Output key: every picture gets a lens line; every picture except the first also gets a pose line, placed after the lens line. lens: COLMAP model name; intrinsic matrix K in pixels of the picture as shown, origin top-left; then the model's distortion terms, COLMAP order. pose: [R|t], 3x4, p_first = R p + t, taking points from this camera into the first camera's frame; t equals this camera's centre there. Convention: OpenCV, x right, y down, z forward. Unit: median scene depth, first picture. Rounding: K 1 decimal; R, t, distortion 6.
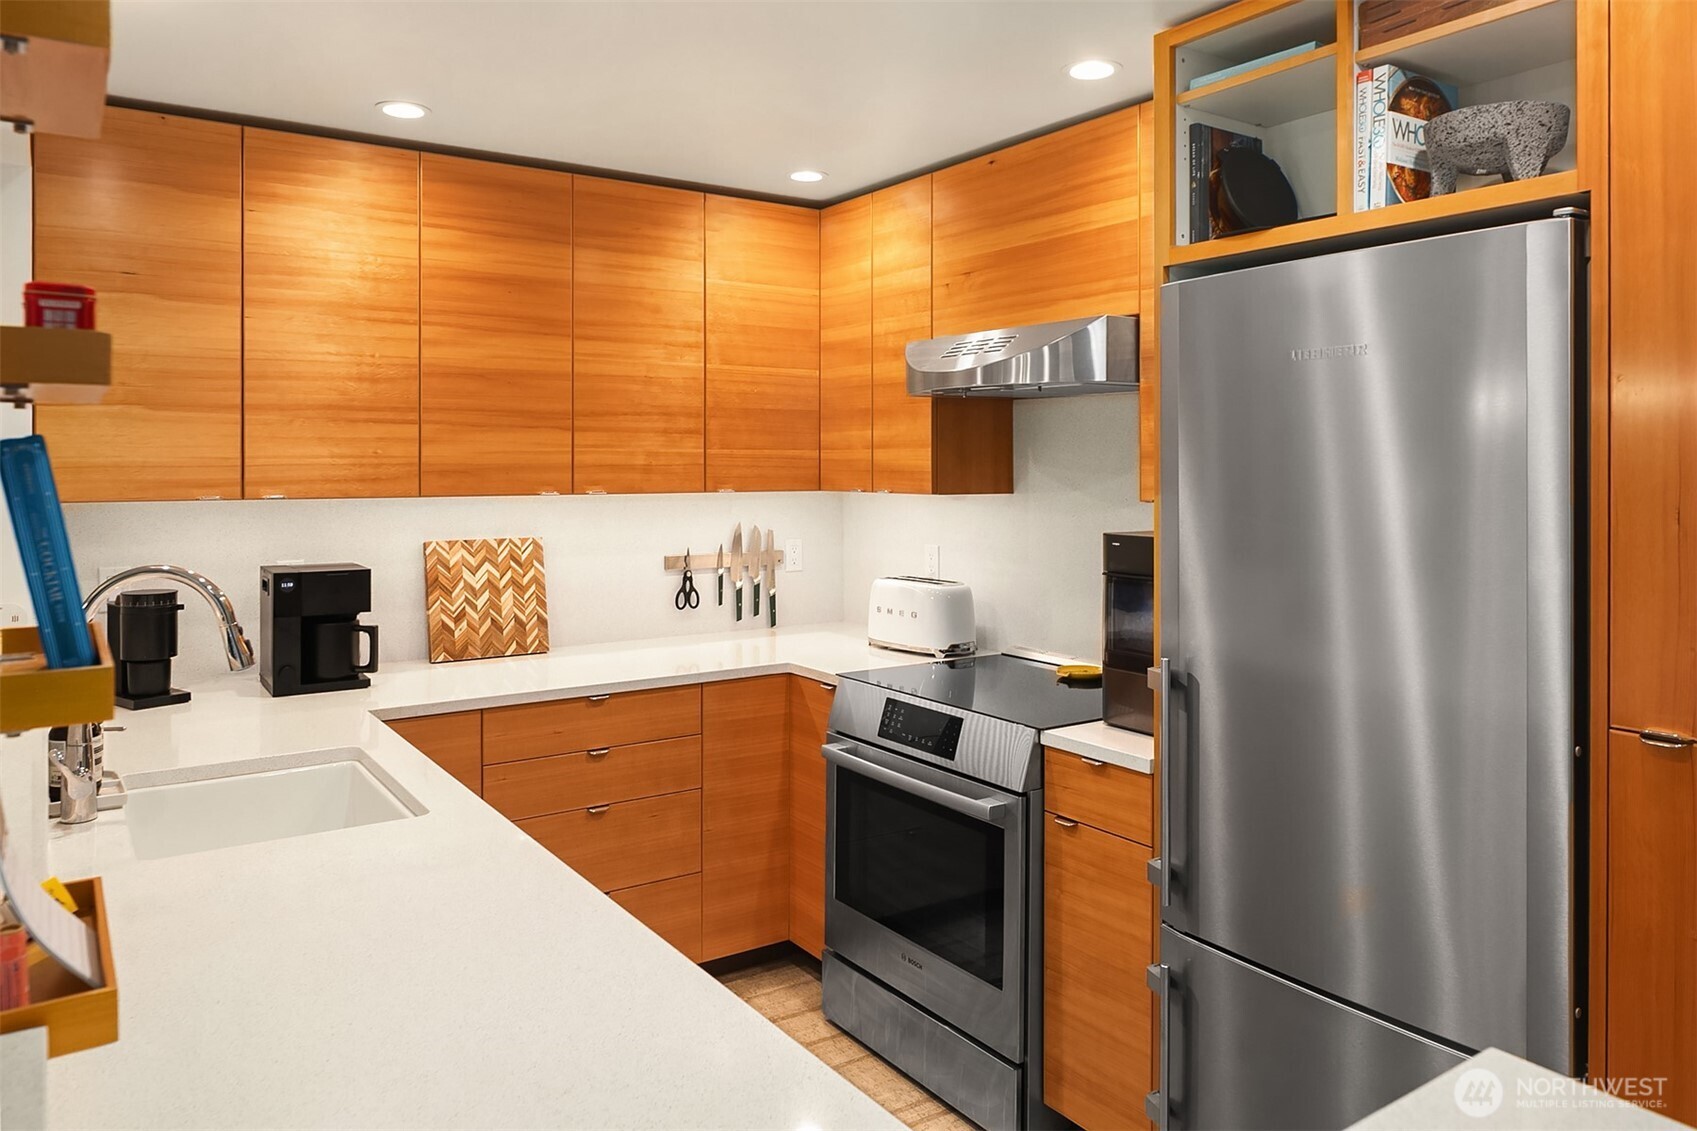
lens RADIAL K [[1161.3, 0, 847.4], [0, 1161.3, 467.1], [0, 0, 1]] dist [-0.003532, -0.000067]
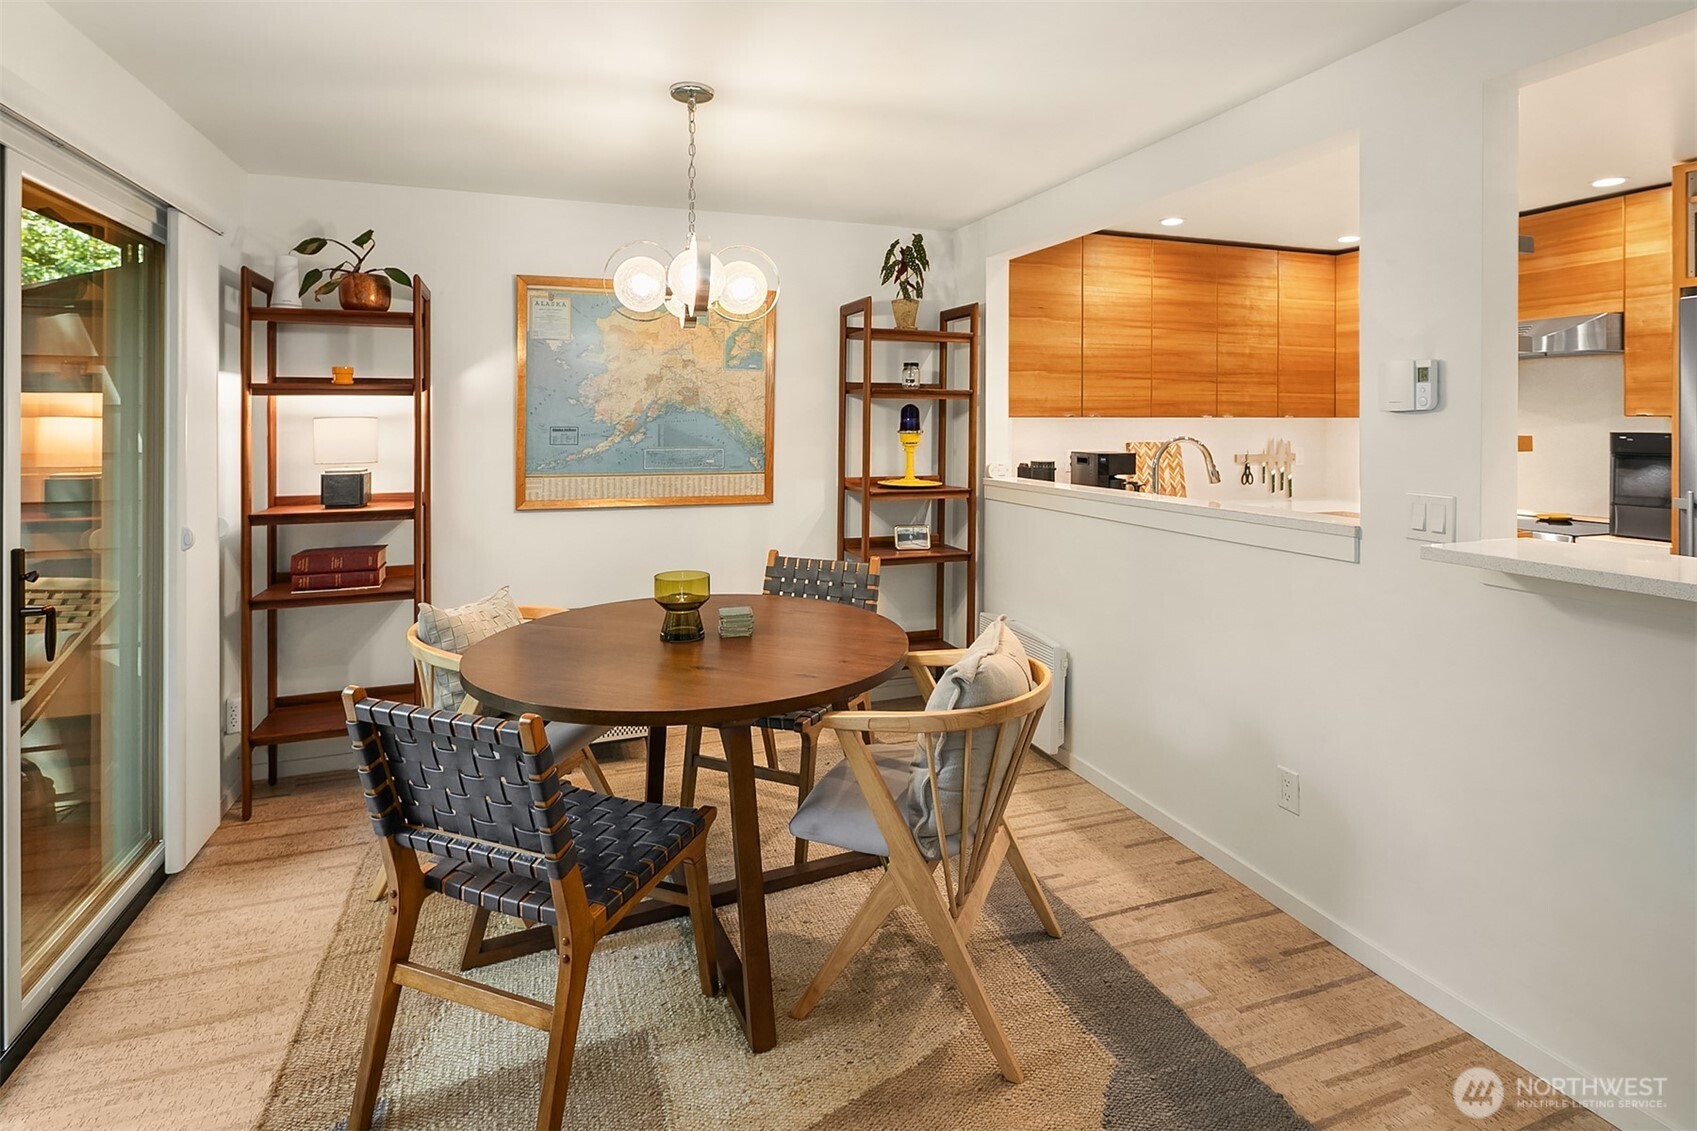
lens RADIAL K [[843.8, 0, 829.8], [0, 843.8, 418.1], [0, 0, 1]] dist [0.000974, -0.001736]
pose [[0.967583, 0.000037, -0.252553, -0.493397], [-0.001272, 0.999988, -0.004729, 0.031971], [0.252550, 0.004897, 0.967571, -0.464222]]
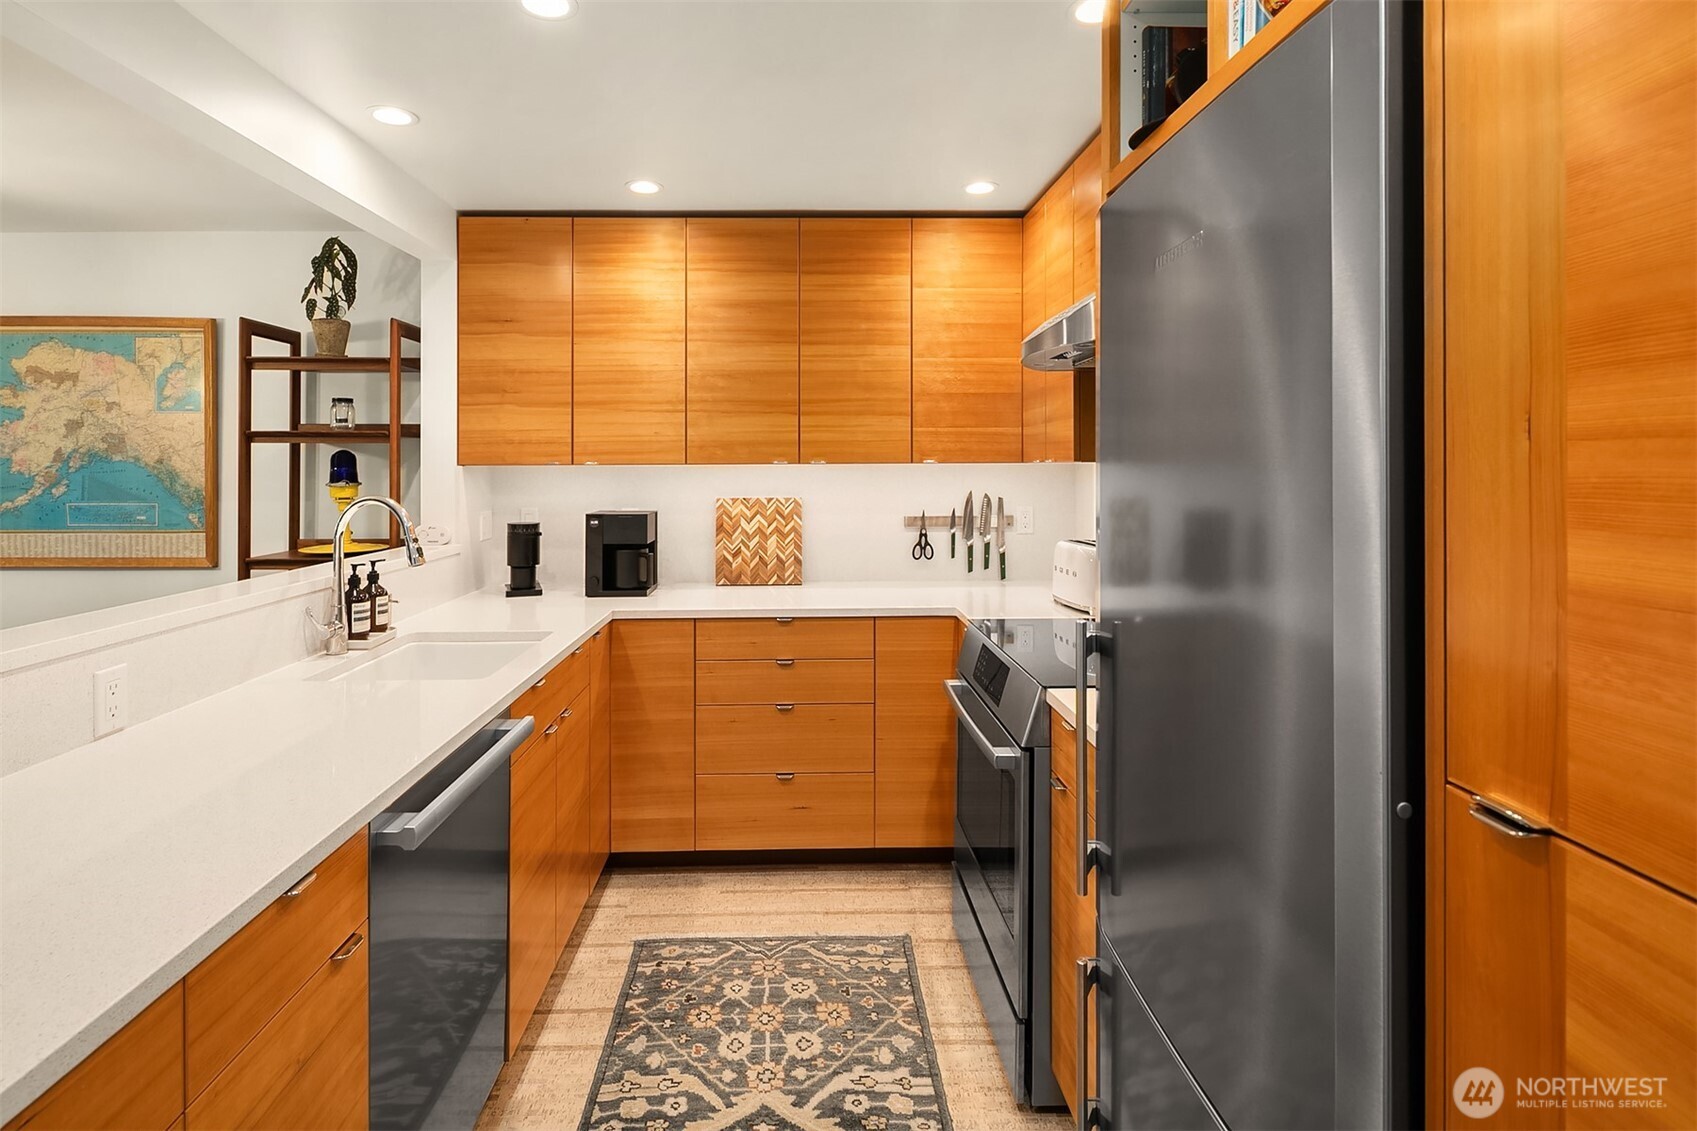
lens RADIAL K [[846.5, 0, 819.7], [0, 846.5, 461.3], [0, 0, 1]] dist [0.000818, -0.001758]
pose [[0.840373, -0.006438, -0.541971, 0.296585], [0.002643, 0.999966, -0.007780, 0.028365], [0.542003, 0.005105, 0.840361, 0.213347]]
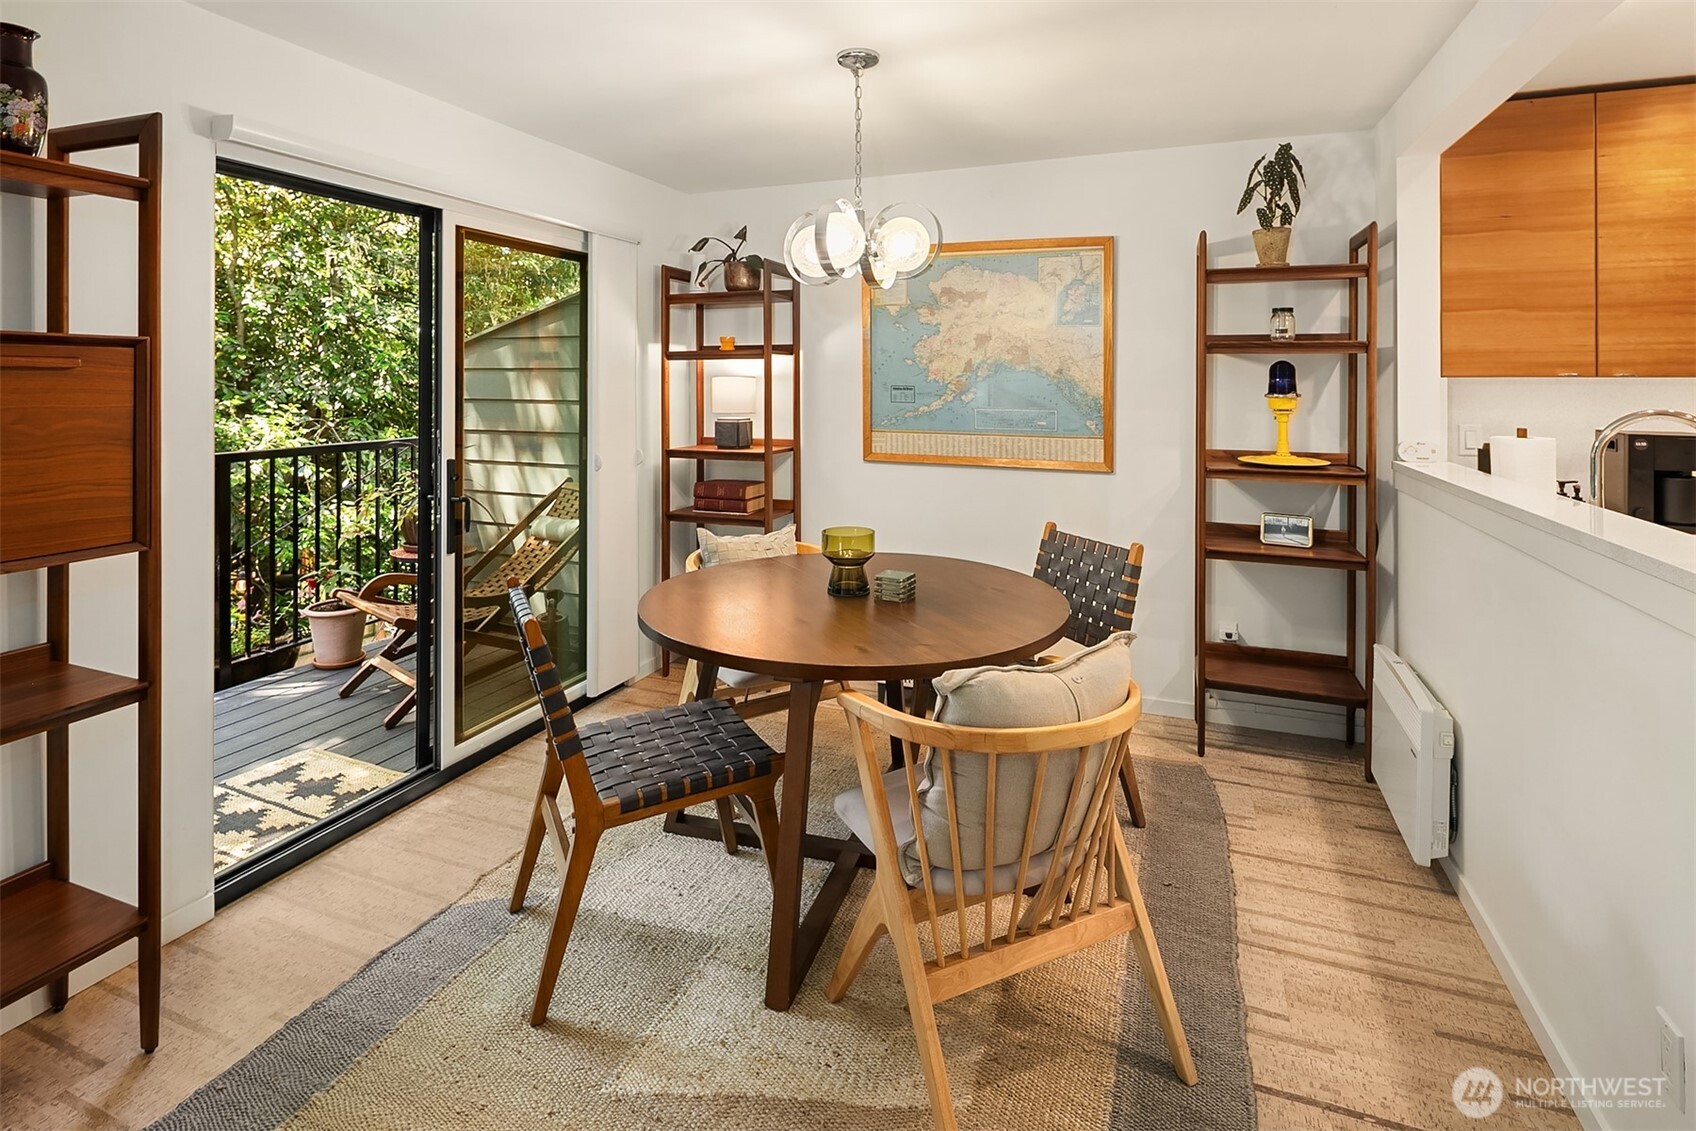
lens RADIAL K [[831.2, 0, 846.1], [0, 831.2, 376.5], [0, 0, 1]] dist [0.000469, -0.000924]
pose [[0.558041, 0.000014, -0.829813, -0.183798], [-0.004417, 0.999986, -0.002954, 0.029262], [0.829801, 0.005314, 0.558033, -0.197366]]
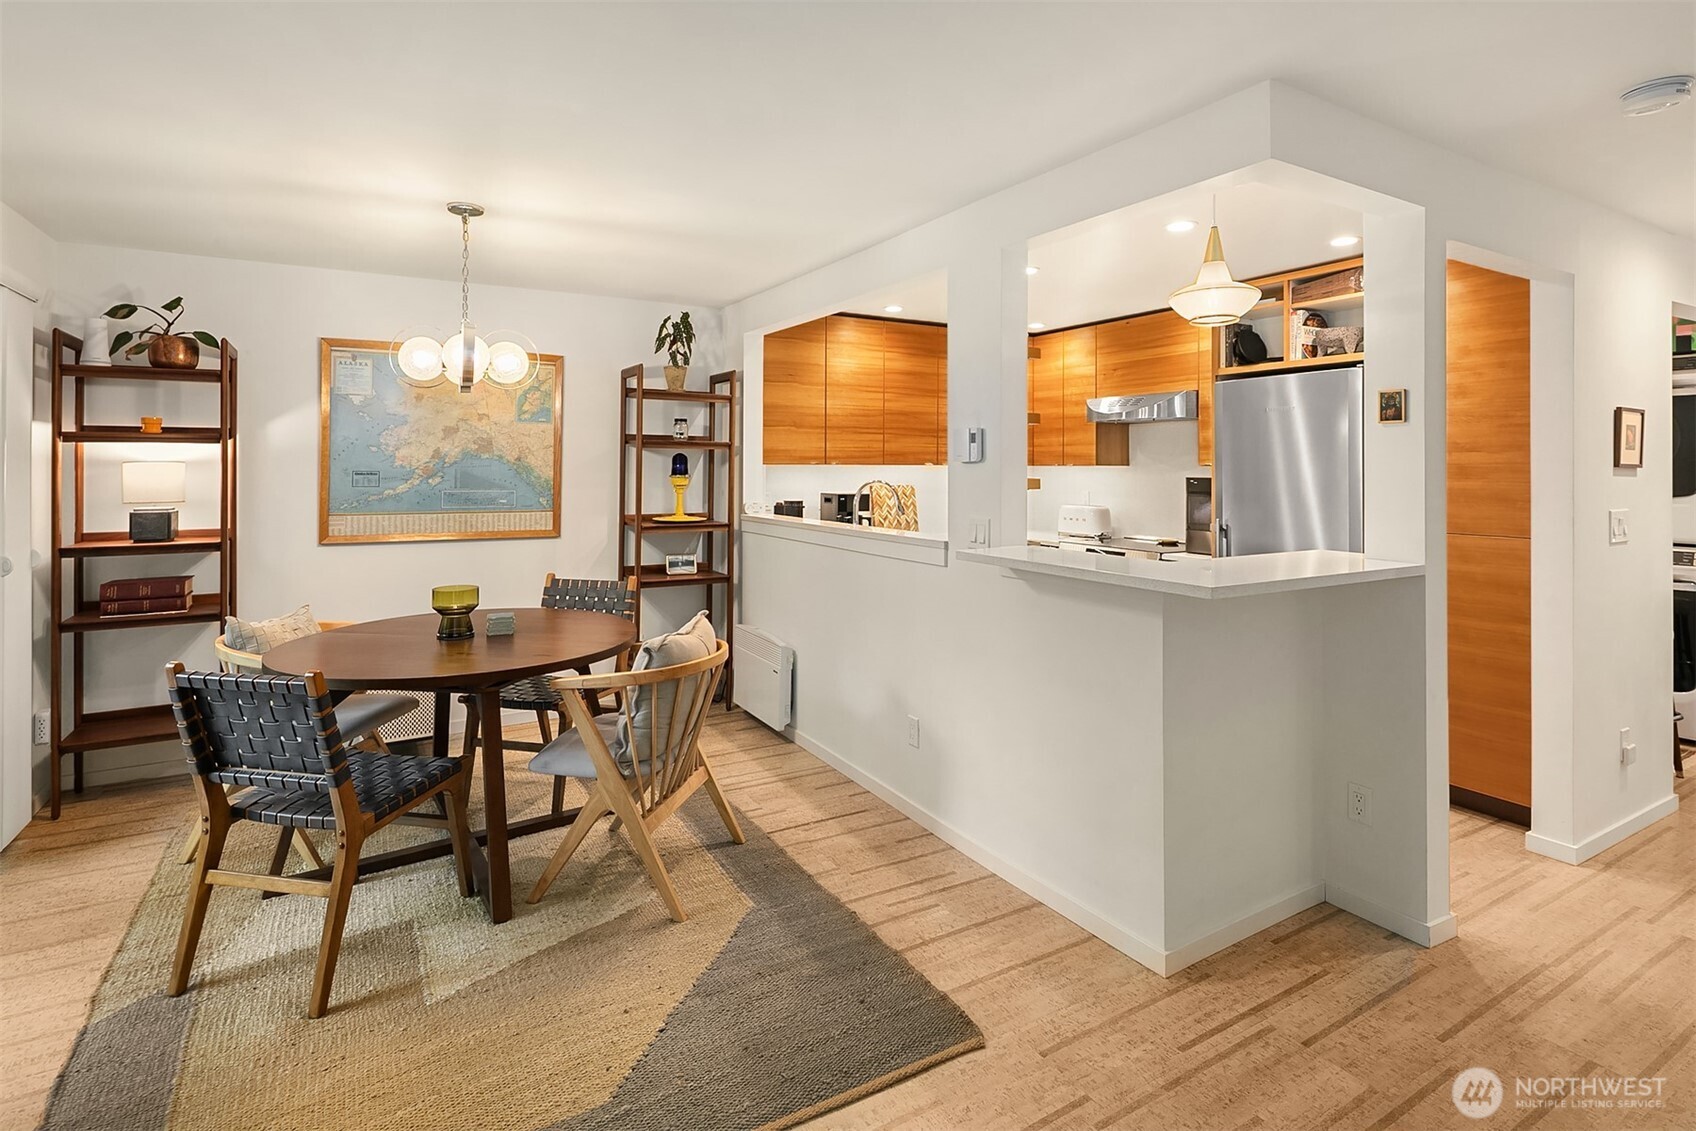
lens RADIAL K [[840.6, 0, 834.1], [0, 840.6, 462.9], [0, 0, 1]] dist [0.001046, -0.003909]
pose [[0.996929, 0.004394, -0.078191, -0.309895], [-0.004892, 0.999969, -0.006180, 0.030556], [0.078161, 0.006543, 0.996919, -0.685623]]
